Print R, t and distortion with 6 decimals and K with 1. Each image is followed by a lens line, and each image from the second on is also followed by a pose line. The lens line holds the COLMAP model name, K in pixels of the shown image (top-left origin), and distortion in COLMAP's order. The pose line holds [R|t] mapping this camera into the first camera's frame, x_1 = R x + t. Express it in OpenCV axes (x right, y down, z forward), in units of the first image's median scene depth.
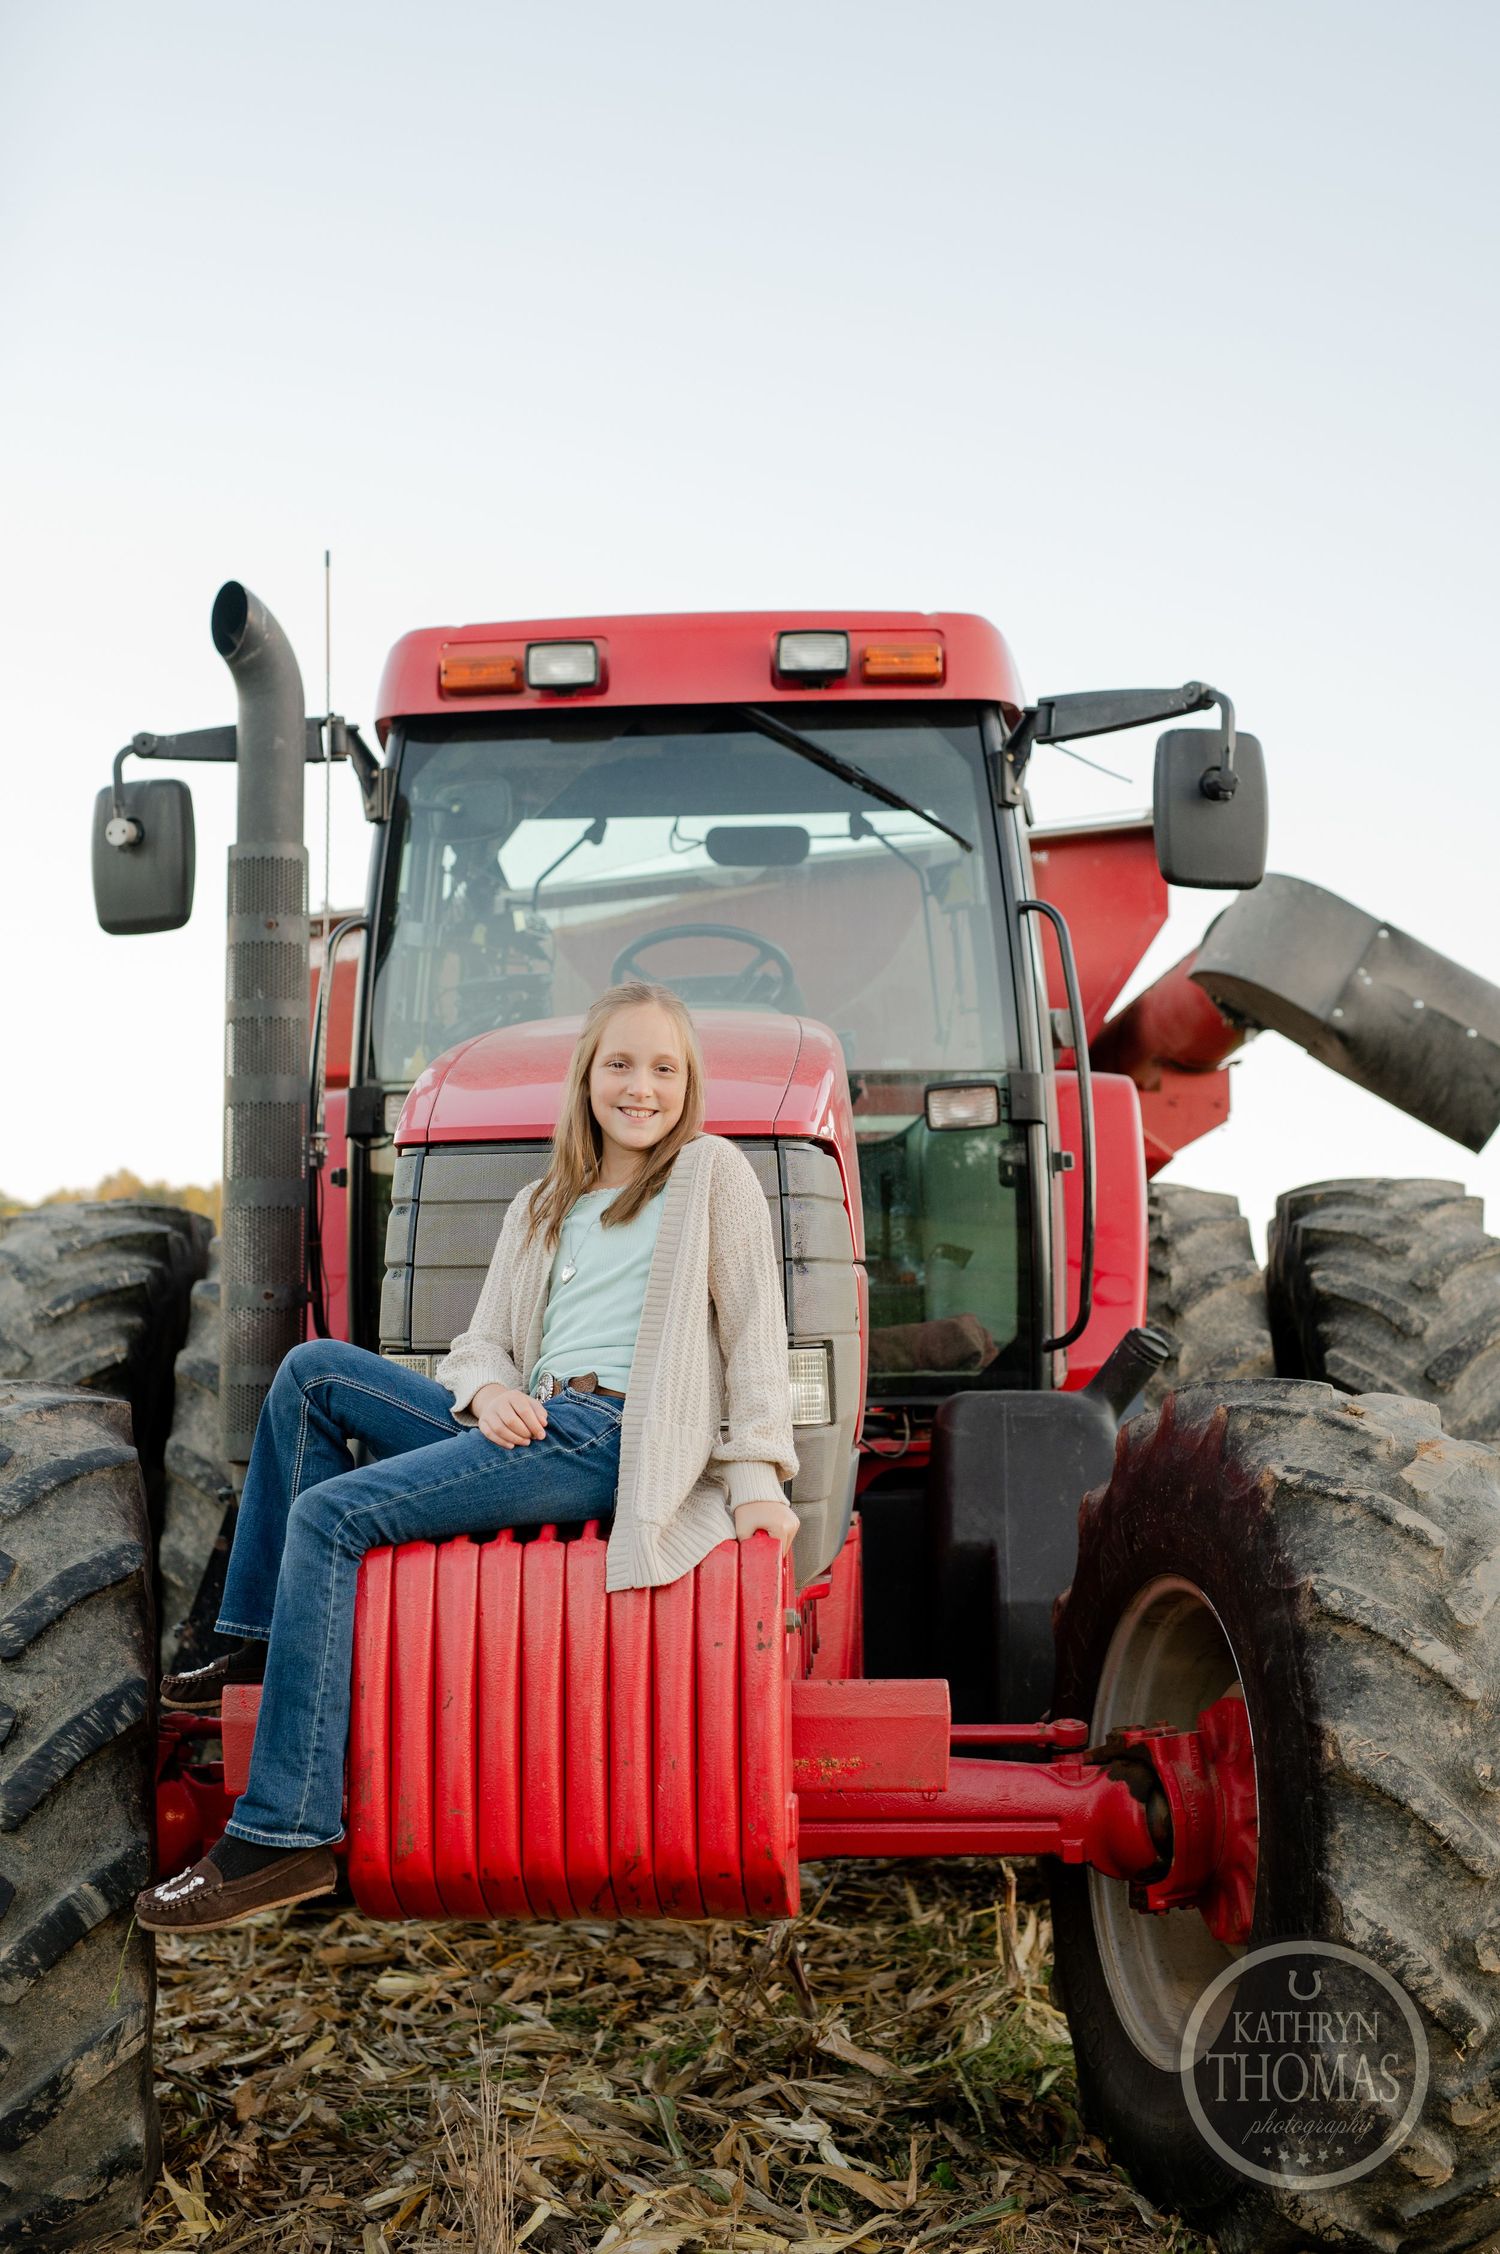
lens RADIAL K [[3606.1, 0, 750.0], [0, 3606.1, 1127.0], [0, 0, 1]] dist [-0.001167, 0.082746]
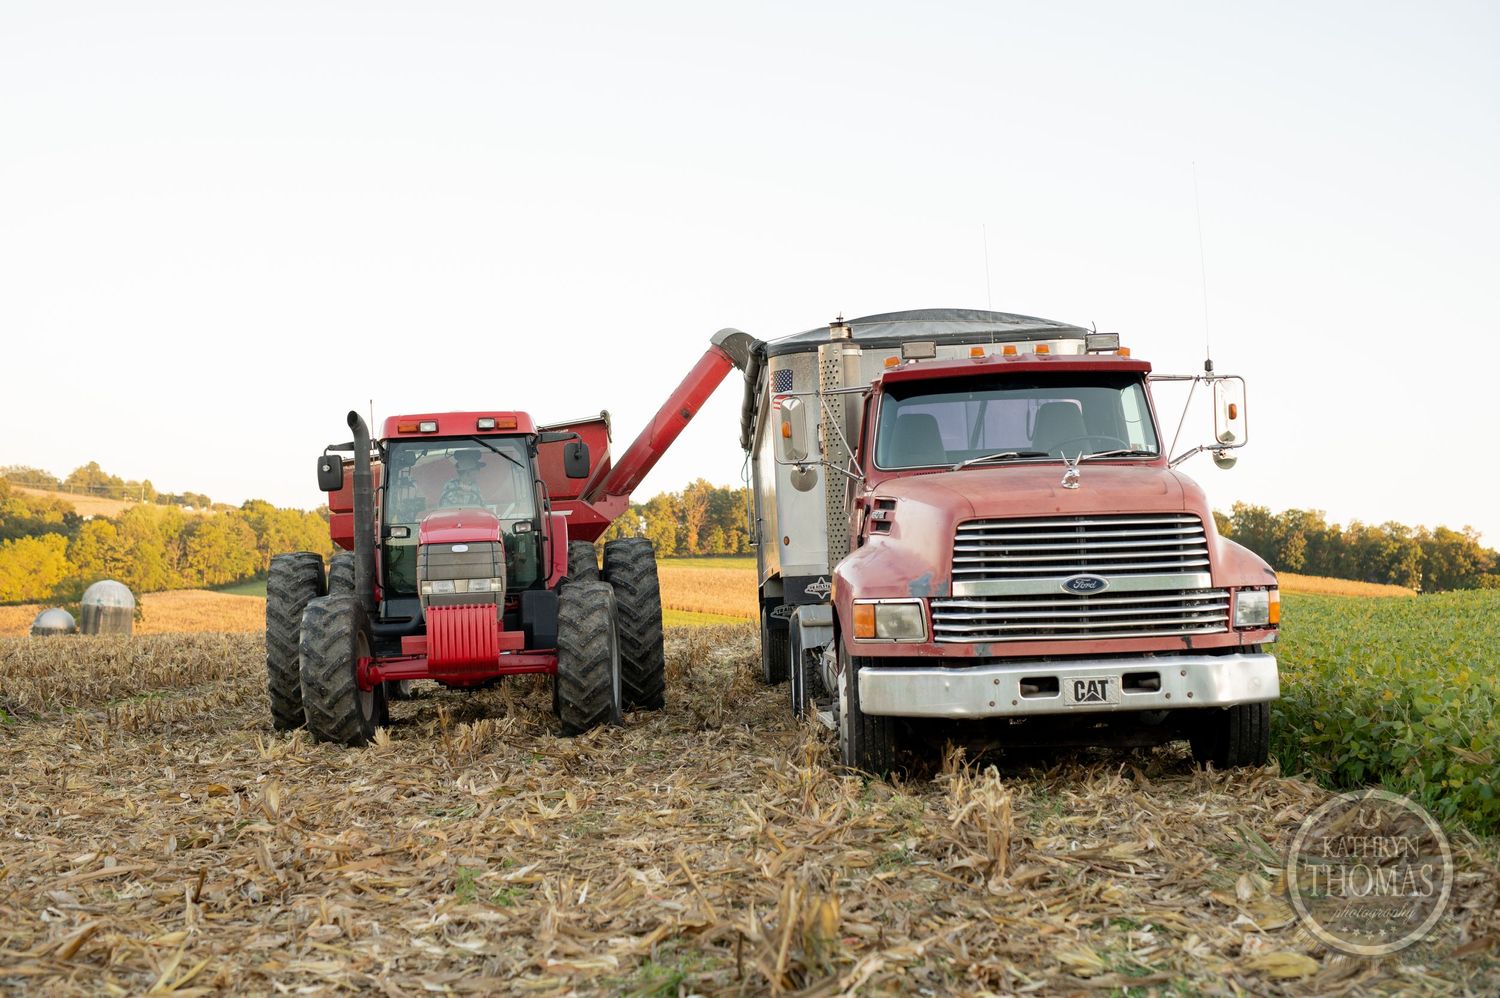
lens RADIAL K [[2065.2, 0, 753.1], [0, 2065.2, 520.5], [0, 0, 1]] dist [0.002603, 0.042779]
pose [[0.985233, -0.019575, 0.170095, -0.092195], [0.016388, 0.999663, 0.020121, -0.059784], [-0.170431, -0.017037, 0.985222, -1.515062]]
